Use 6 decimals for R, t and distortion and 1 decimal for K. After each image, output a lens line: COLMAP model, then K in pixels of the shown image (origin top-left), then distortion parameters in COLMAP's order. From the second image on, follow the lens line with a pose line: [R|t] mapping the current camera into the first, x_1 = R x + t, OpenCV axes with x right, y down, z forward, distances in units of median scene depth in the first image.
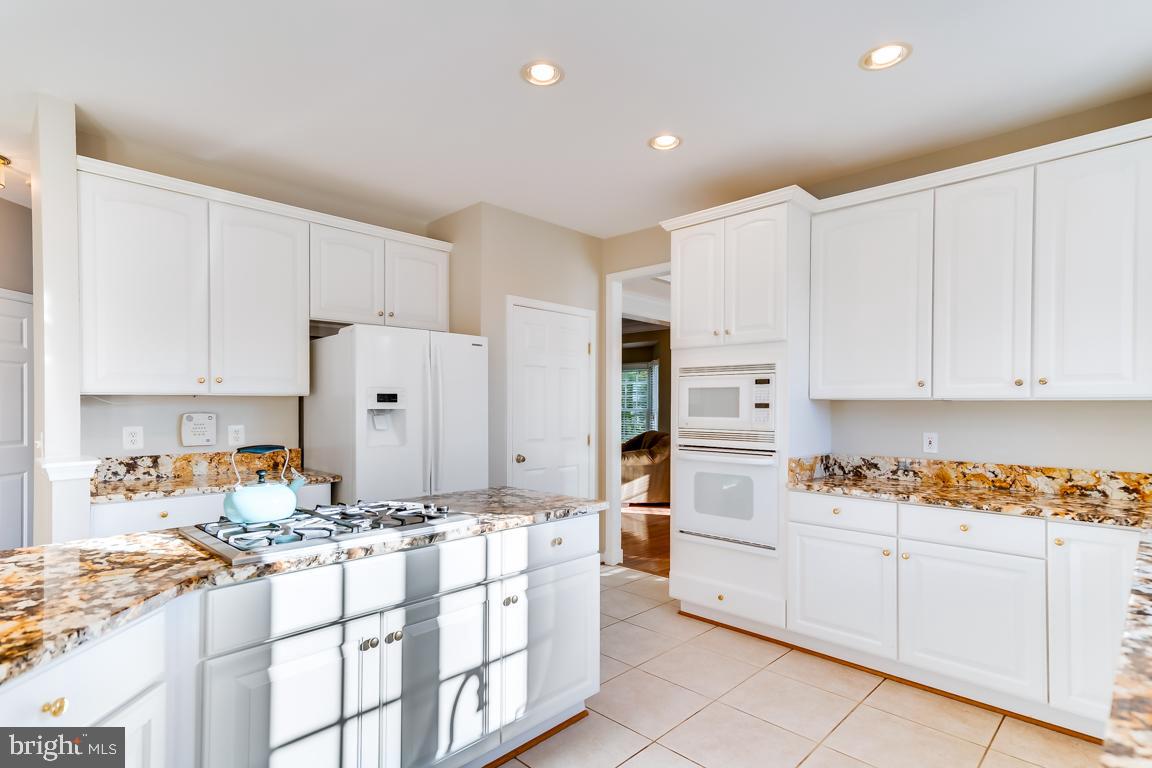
lens RADIAL K [[581.1, 0, 573.4], [0, 581.1, 395.1], [0, 0, 1]] dist [0.020500, 0.001809]
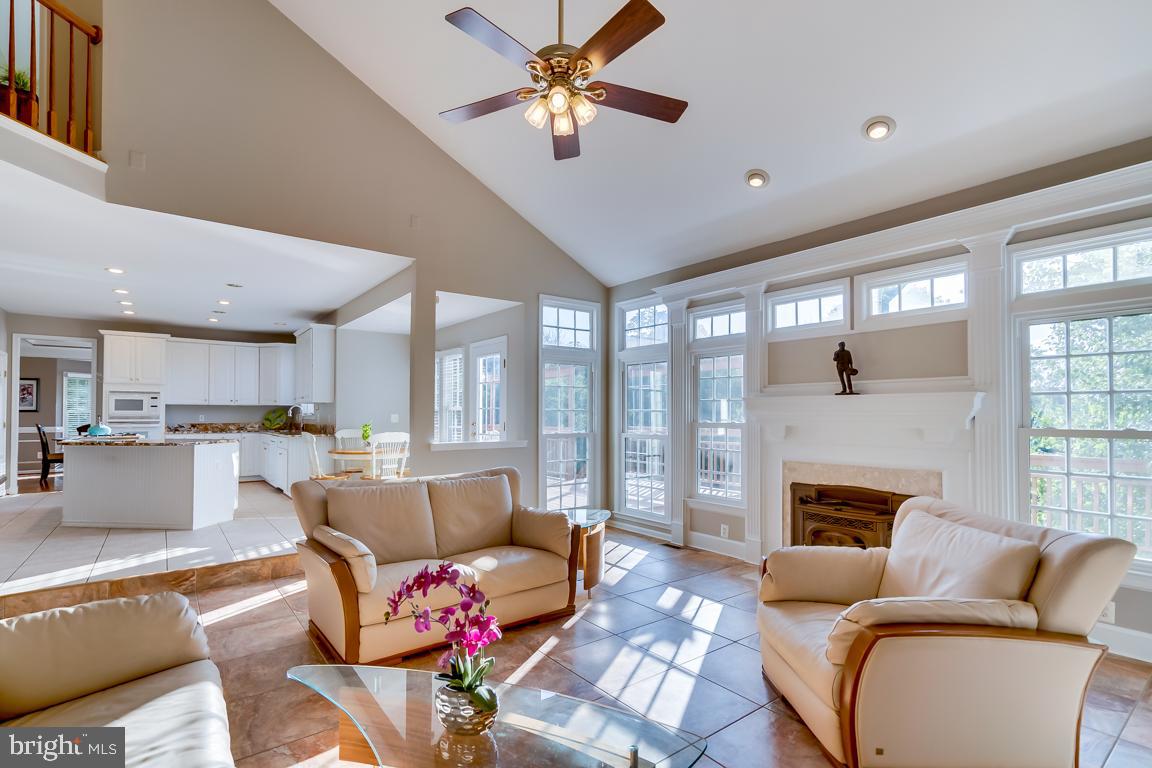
lens RADIAL K [[542.4, 0, 558.5], [0, 542.4, 404.8], [0, 0, 1]] dist [0.012249, 0.003604]
pose [[0.159042, 0.010531, 0.987216, -2.034318], [-0.015403, 0.999848, -0.008185, 0.002109], [-0.987152, -0.013904, 0.159180, -1.408111]]
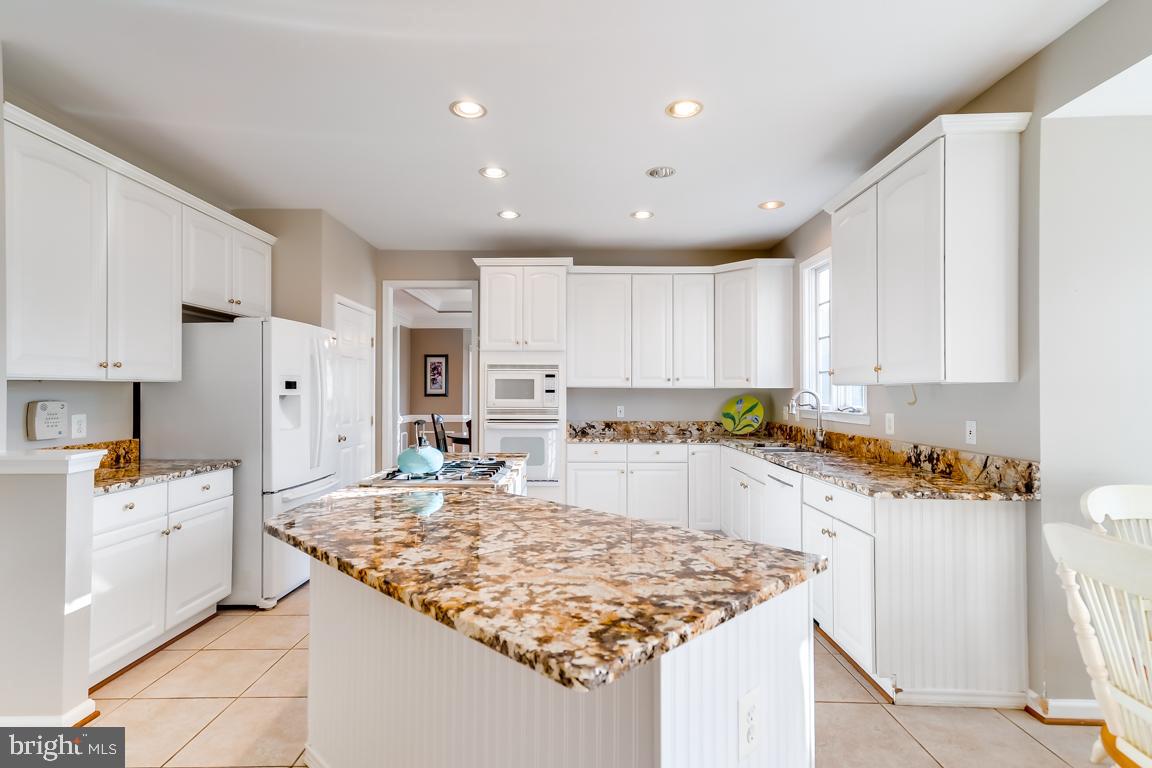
lens RADIAL K [[581.1, 0, 571.1], [0, 581.1, 384.5], [0, 0, 1]] dist [0.020500, 0.001809]
pose [[0.717758, 0.005877, 0.696268, -0.732853], [-0.010722, 0.999939, 0.002613, -0.004797], [-0.696210, -0.009341, 0.717777, -0.167058]]
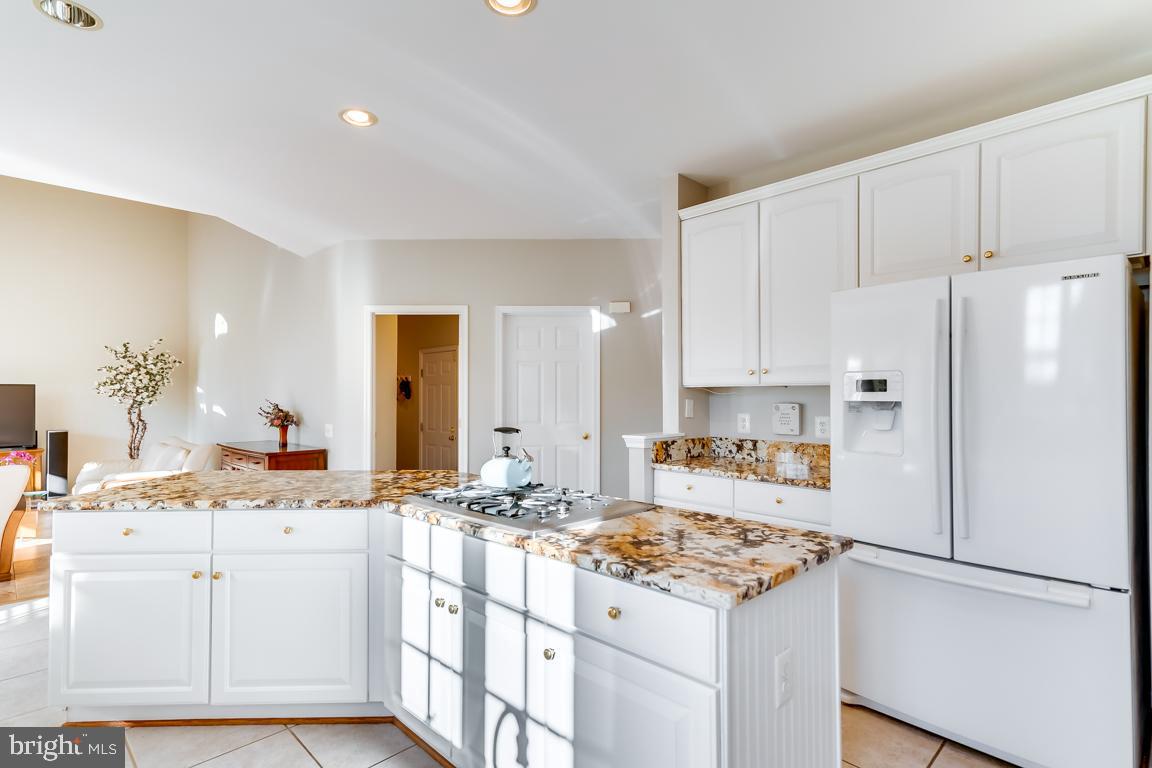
lens RADIAL K [[581.1, 0, 572.8], [0, 581.1, 377.2], [0, 0, 1]] dist [0.020500, 0.001809]
pose [[-0.012759, -0.032454, -0.999392, 0.418704], [0.015983, 0.999339, -0.032657, 0.013636], [0.999791, -0.016390, -0.012232, 0.672903]]
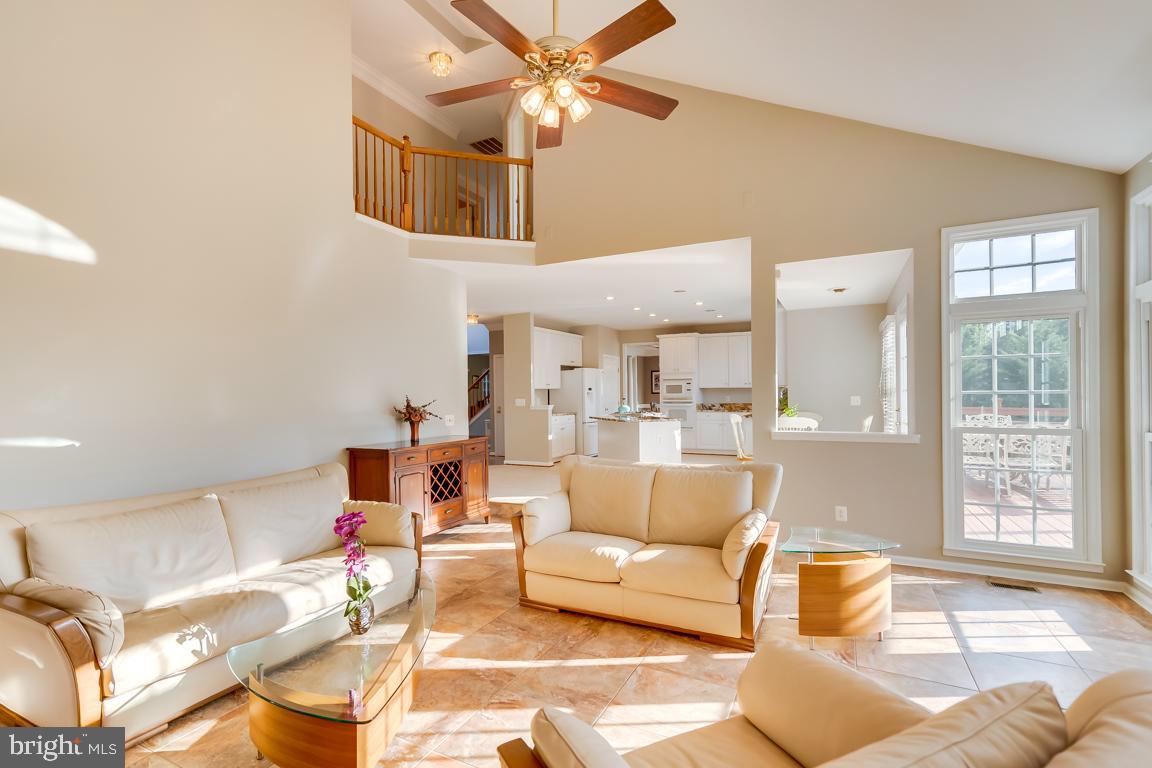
lens RADIAL K [[542.4, 0, 565.8], [0, 542.4, 390.8], [0, 0, 1]] dist [0.012249, 0.003604]
pose [[0.953902, -0.014750, 0.299755, -1.460103], [0.011562, 0.999856, 0.012406, -0.027113], [-0.299895, -0.008368, 0.953936, -2.064616]]
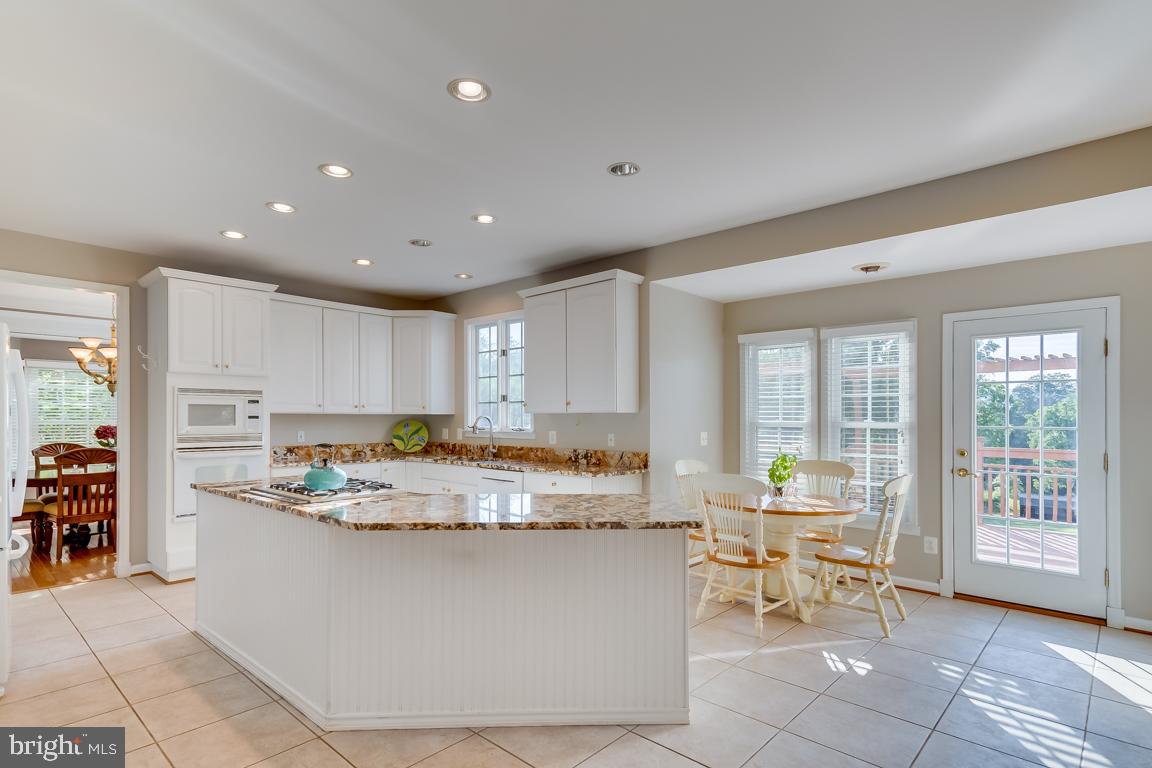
lens RADIAL K [[581.1, 0, 570.5], [0, 581.1, 417.2], [0, 0, 1]] dist [0.020500, 0.001809]
pose [[-0.034347, -0.005797, 0.999393, -1.268442], [-0.018645, 0.999813, 0.005159, -0.005774], [-0.999236, -0.018457, -0.034449, 0.212243]]
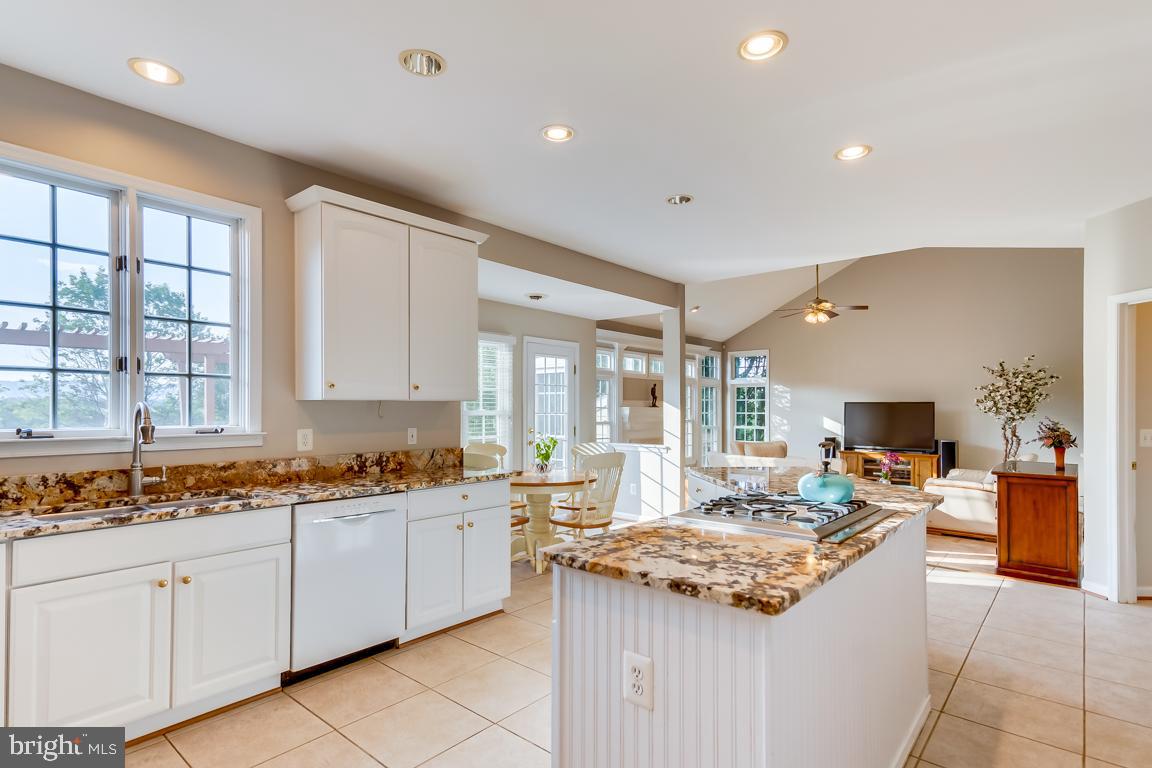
lens RADIAL K [[581.1, 0, 567.2], [0, 581.1, 399.9], [0, 0, 1]] dist [0.020500, 0.001809]
pose [[-0.998318, -0.008487, -0.057358, 0.054083], [-0.006674, 0.999474, -0.031732, 0.023384], [0.057598, -0.031296, -0.997849, 1.285483]]
